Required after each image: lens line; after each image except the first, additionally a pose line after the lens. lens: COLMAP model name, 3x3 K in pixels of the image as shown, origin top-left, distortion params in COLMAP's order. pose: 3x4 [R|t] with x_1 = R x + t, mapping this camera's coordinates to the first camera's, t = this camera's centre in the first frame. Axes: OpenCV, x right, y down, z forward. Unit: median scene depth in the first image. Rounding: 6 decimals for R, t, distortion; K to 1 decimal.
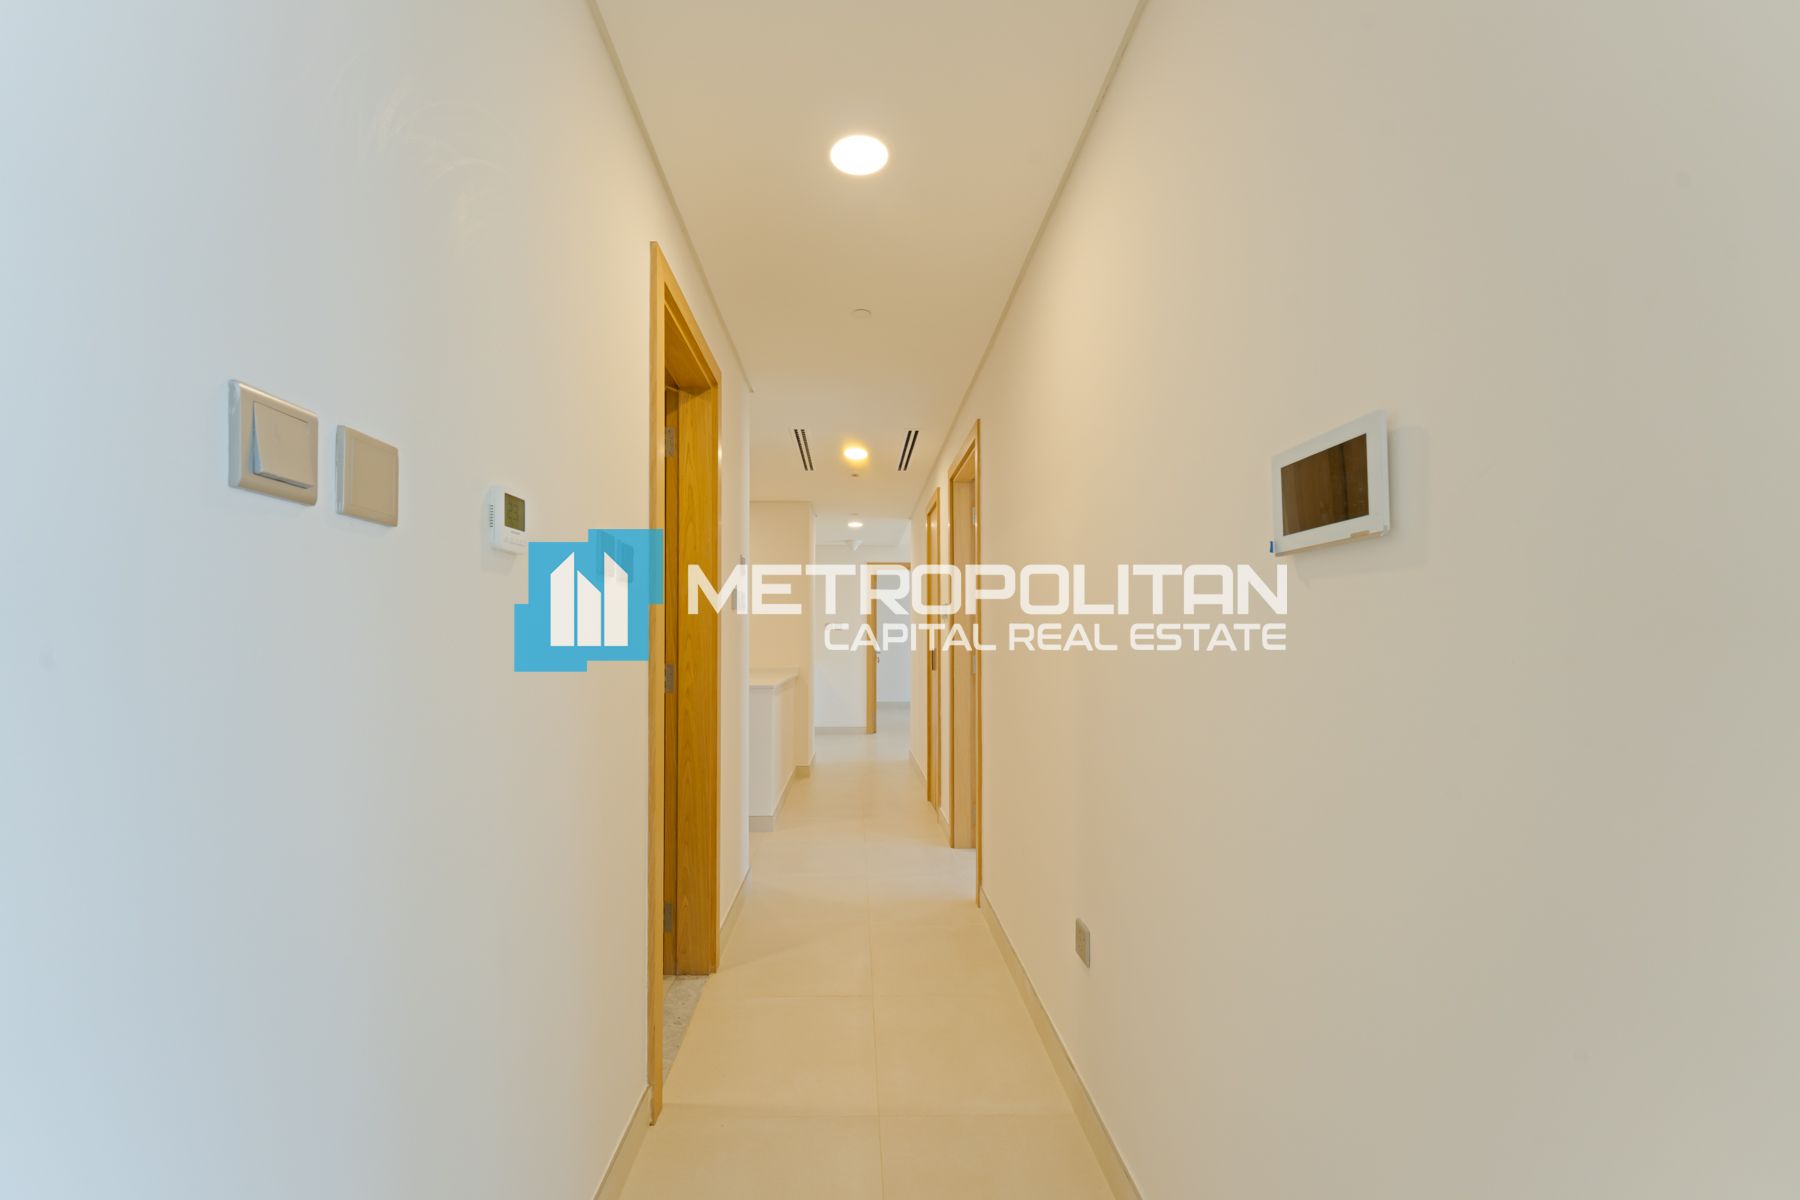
lens RADIAL K [[730.6, 0, 907.2], [0, 730.6, 629.1], [0, 0, 1]] dist [0.004297, 0.000412]
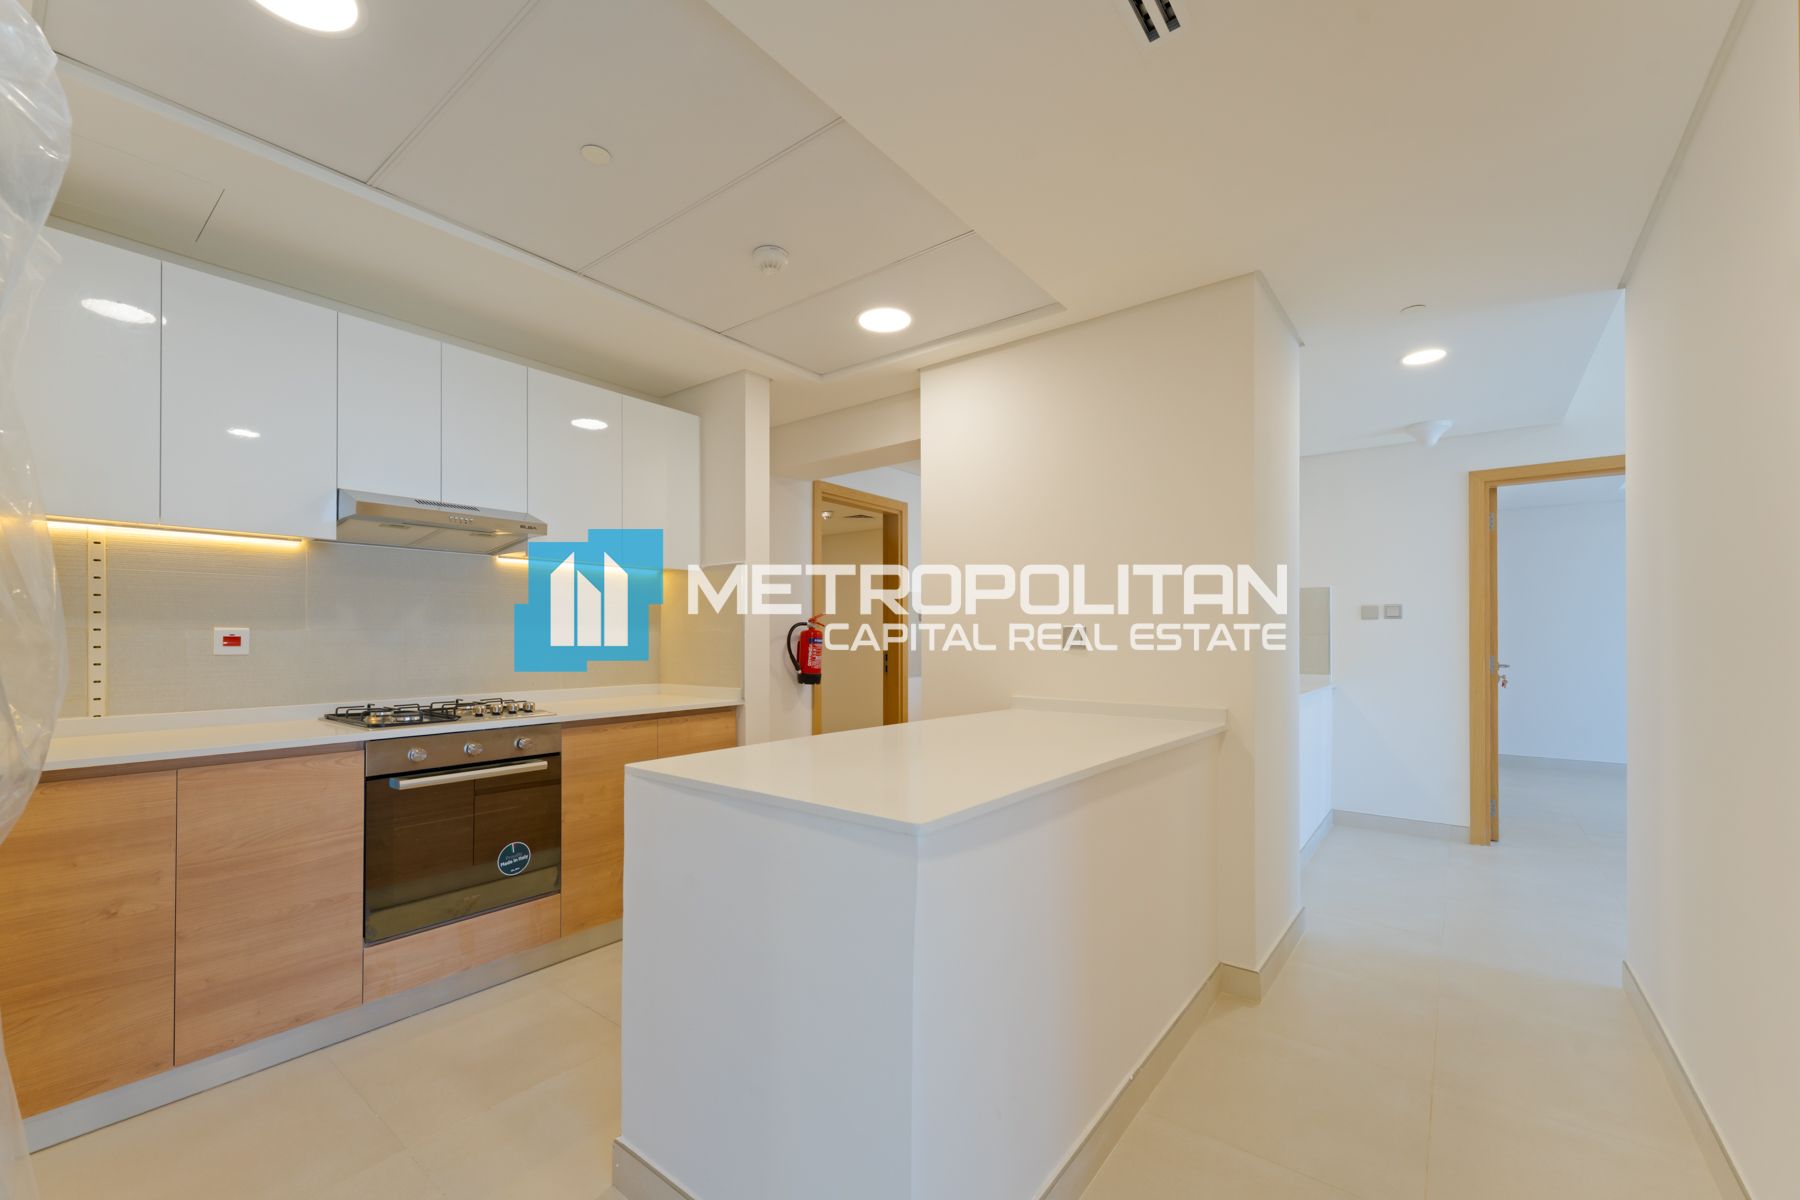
lens RADIAL K [[730.6, 0, 907.2], [0, 730.6, 629.1], [0, 0, 1]] dist [0.004297, 0.000412]
pose [[0.750642, -0.005377, -0.660687, -0.018230], [0.011340, 0.999924, 0.004747, 0.006978], [0.660612, -0.011055, 0.750646, 0.458720]]
